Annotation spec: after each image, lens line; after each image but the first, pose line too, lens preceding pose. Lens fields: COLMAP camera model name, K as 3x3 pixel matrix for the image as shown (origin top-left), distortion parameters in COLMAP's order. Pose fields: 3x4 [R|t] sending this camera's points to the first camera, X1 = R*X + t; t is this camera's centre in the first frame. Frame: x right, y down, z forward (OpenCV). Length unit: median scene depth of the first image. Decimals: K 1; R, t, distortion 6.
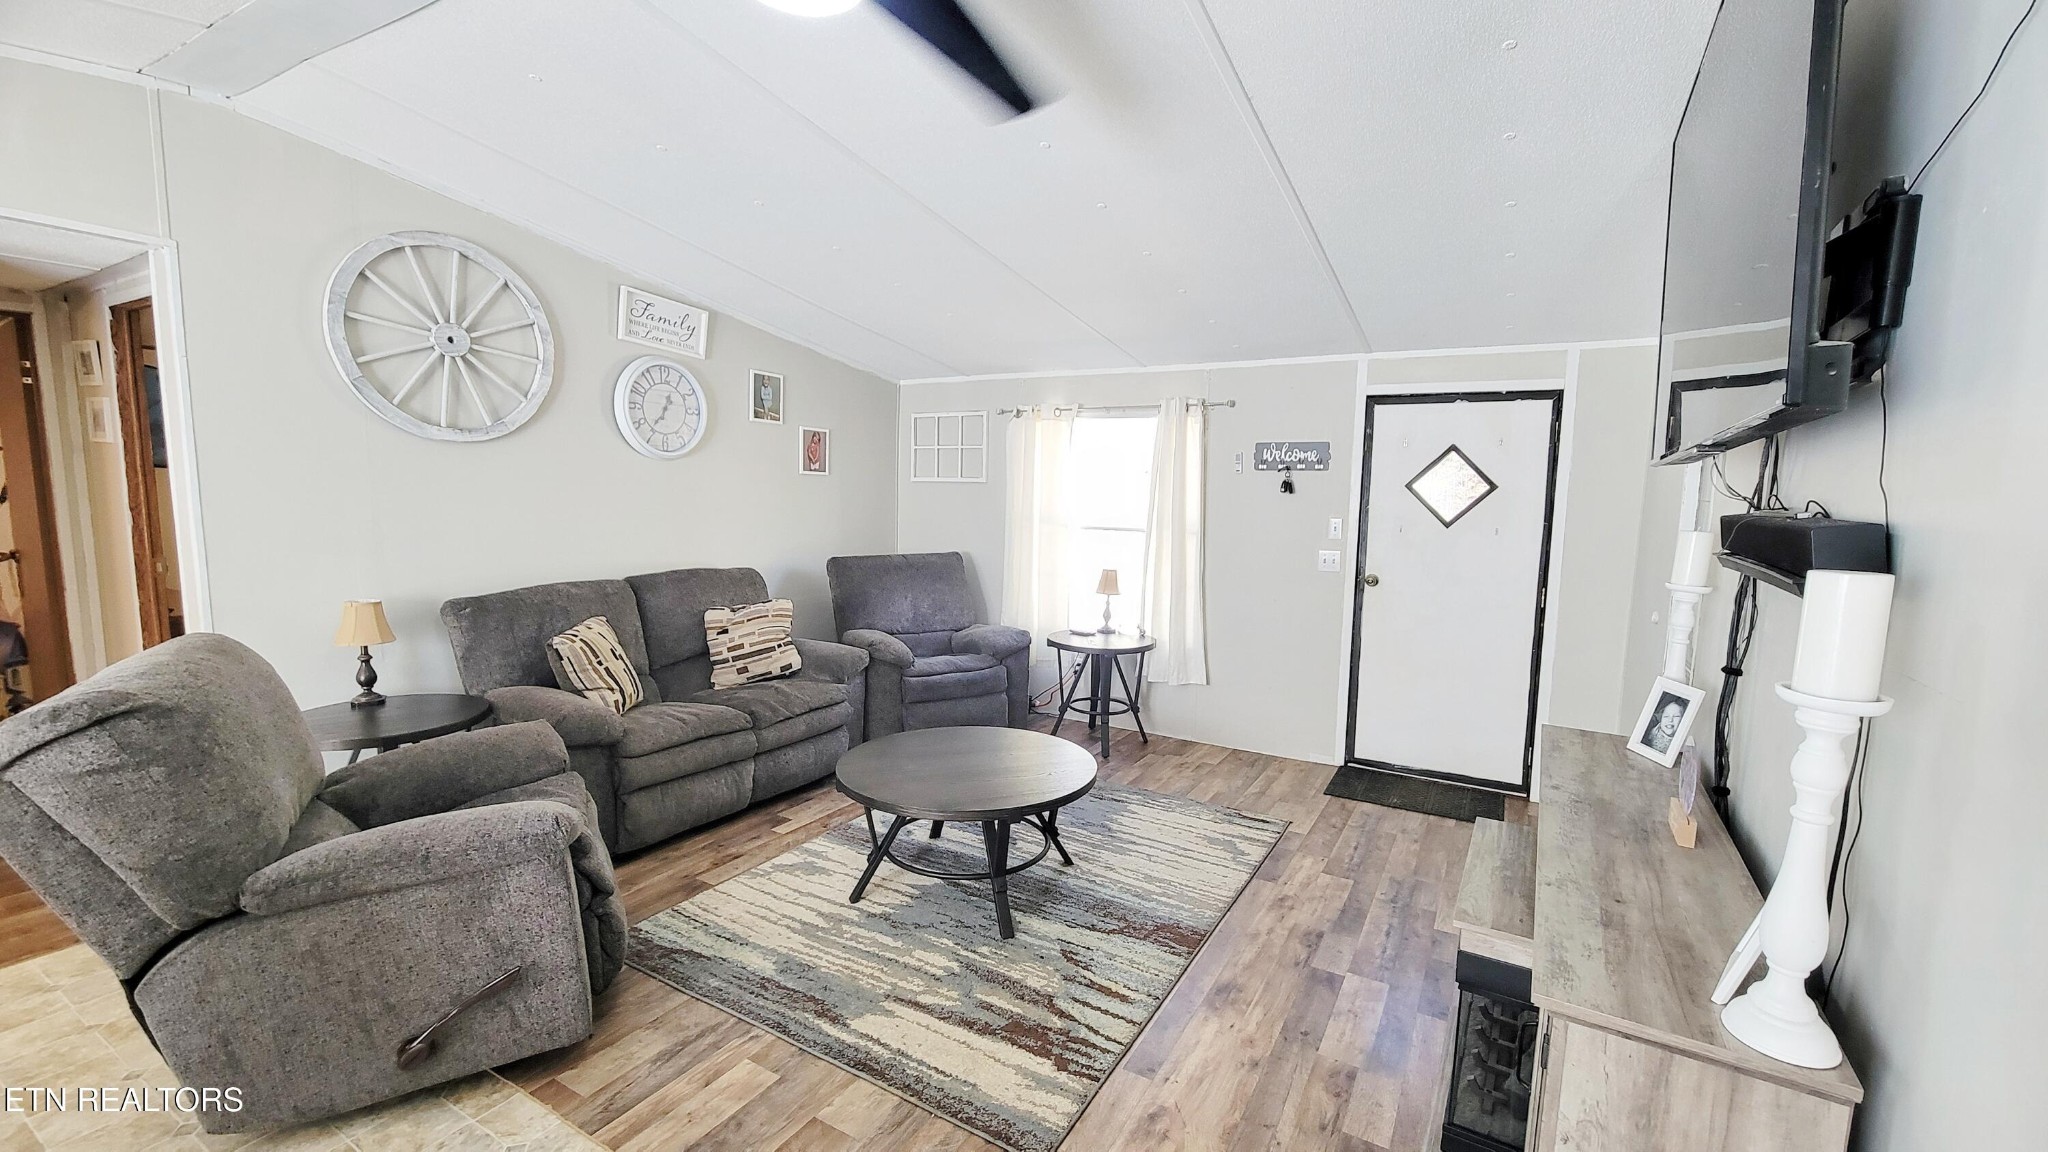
lens RADIAL K [[834.6, 0, 1039.3], [0, 834.6, 583.3], [0, 0, 1]] dist [0.000111, -0.000072]
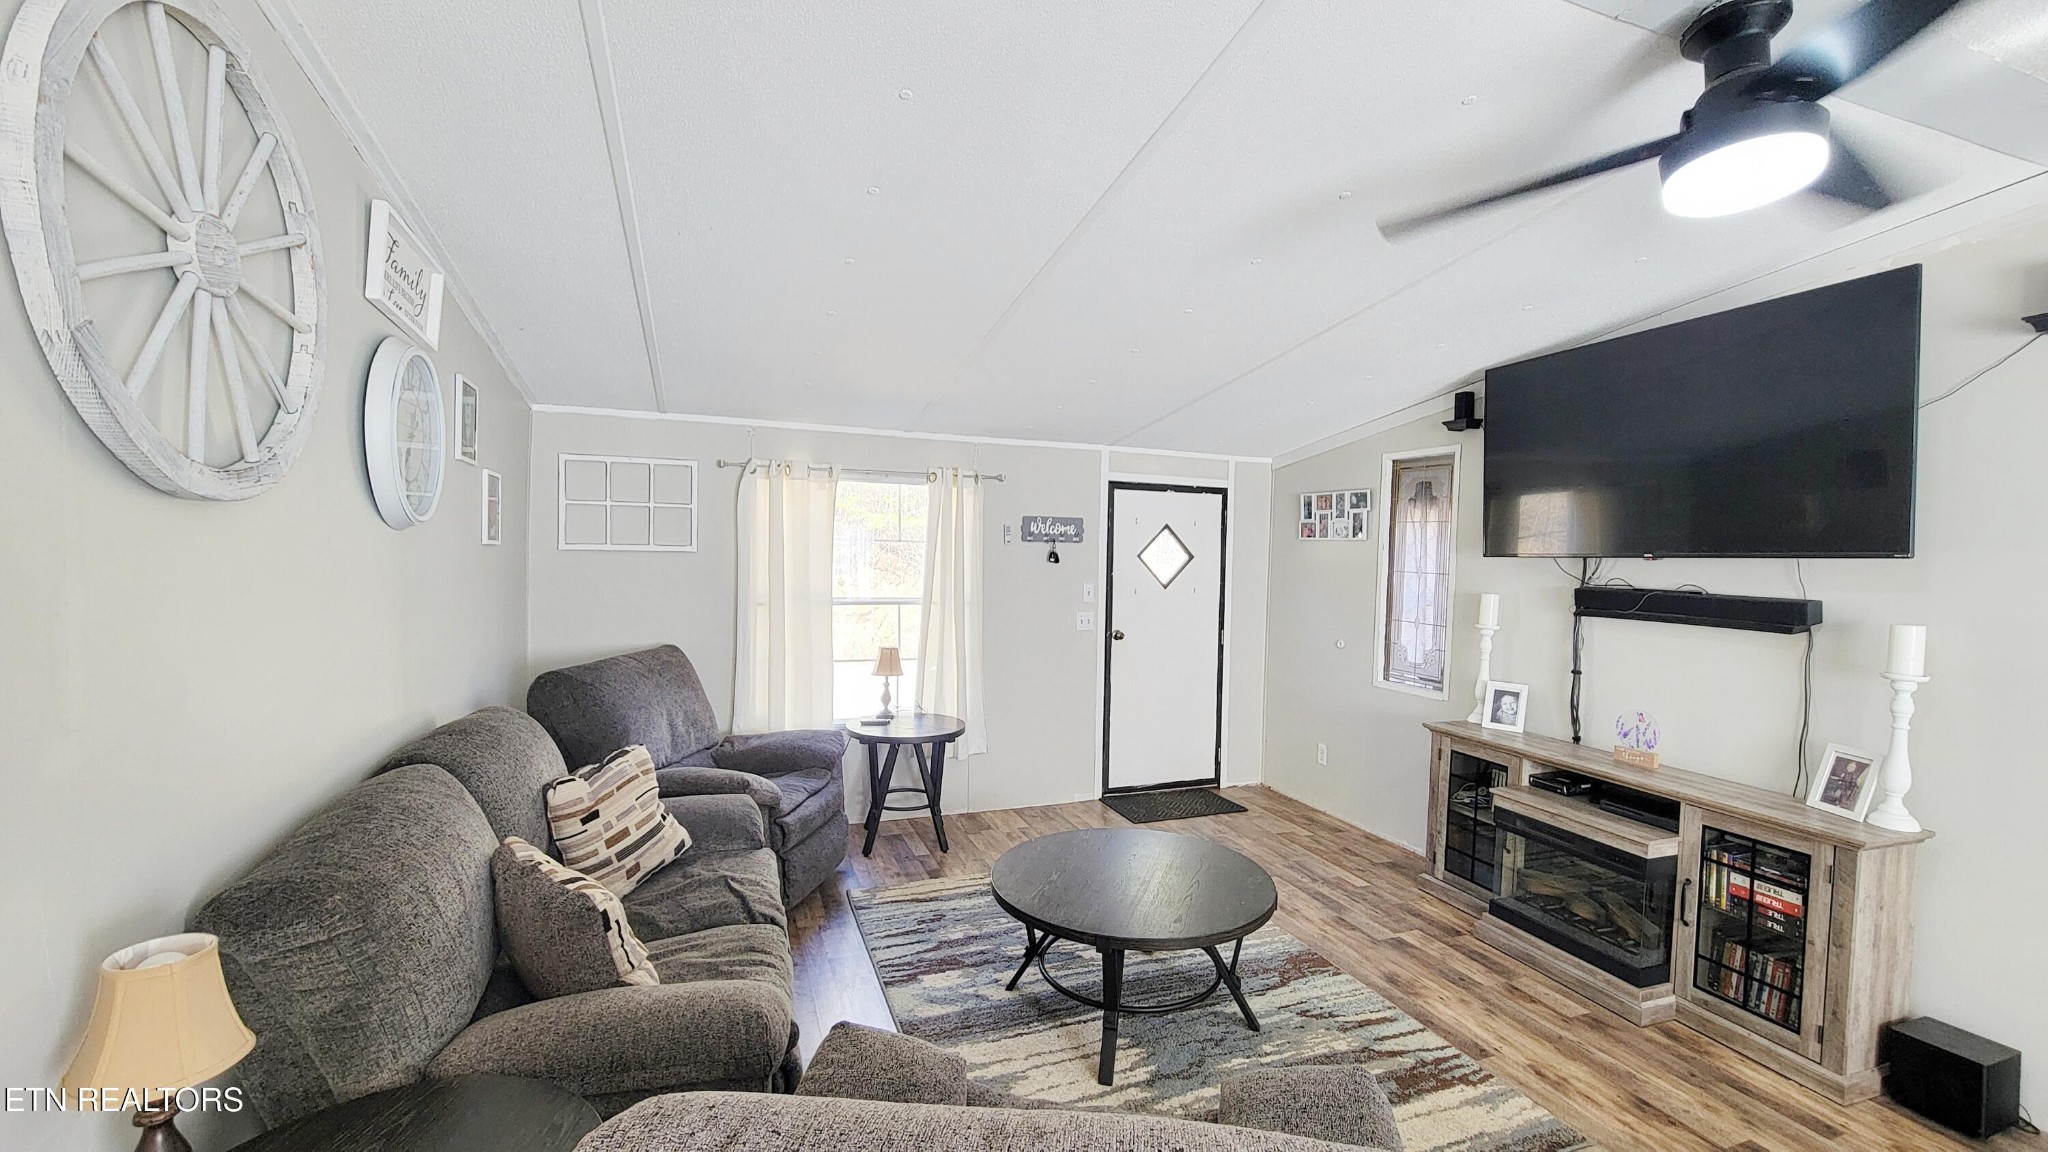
lens RADIAL K [[834.6, 0, 1042.5], [0, 834.6, 585.5], [0, 0, 1]] dist [0.000111, -0.000072]
pose [[0.624102, -0.041829, 0.780223, -0.636610], [0.078566, 0.996865, -0.009401, -0.076741], [-0.777383, 0.067166, 0.625431, 0.359447]]
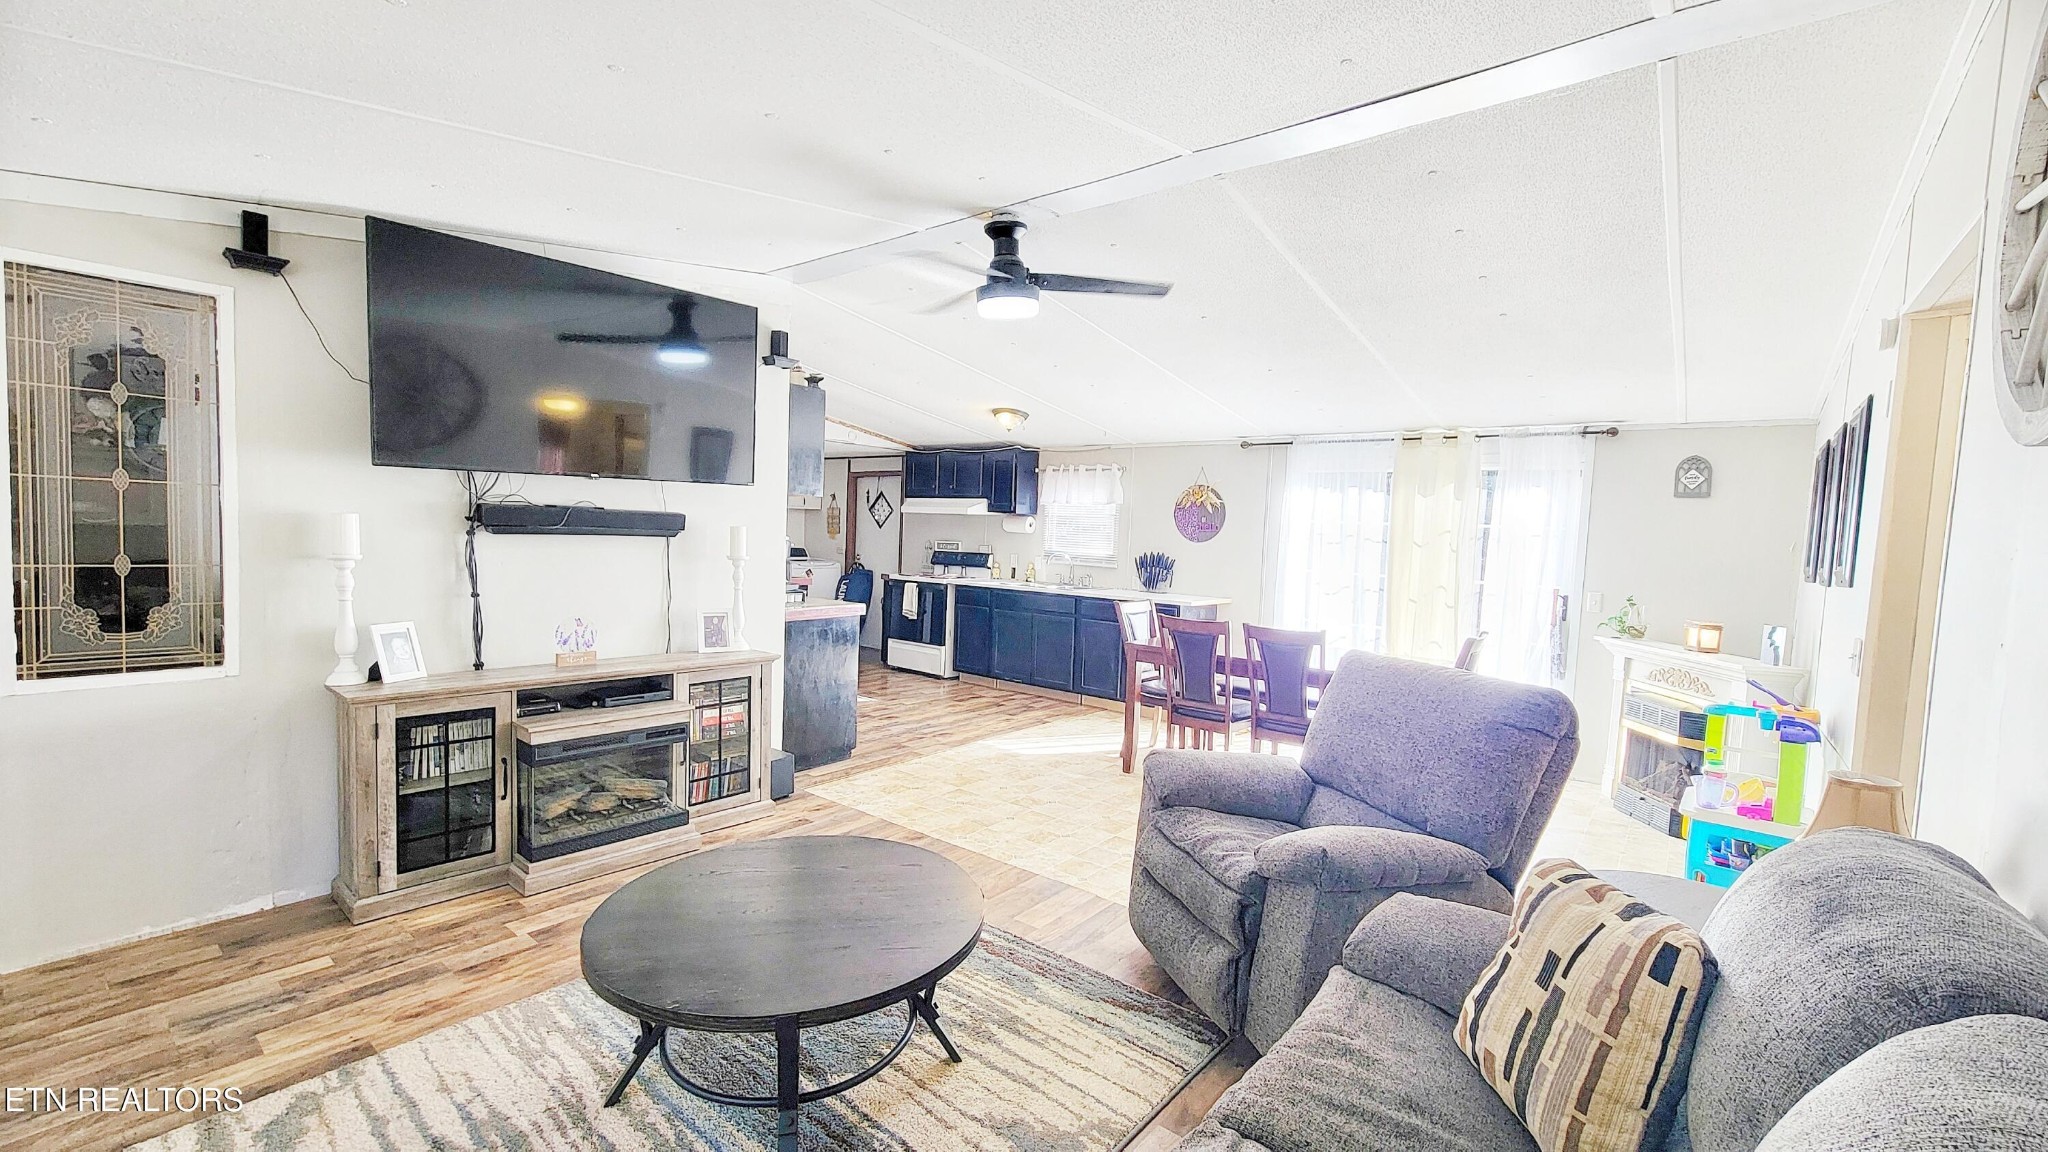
lens RADIAL K [[834.6, 0, 1040.9], [0, 834.6, 588.4], [0, 0, 1]] dist [0.000111, -0.000072]
pose [[-0.986214, -0.069340, 0.150246, -0.275132], [-0.040953, 0.981999, 0.184391, -0.130167], [-0.160327, 0.175696, -0.971301, 1.185257]]
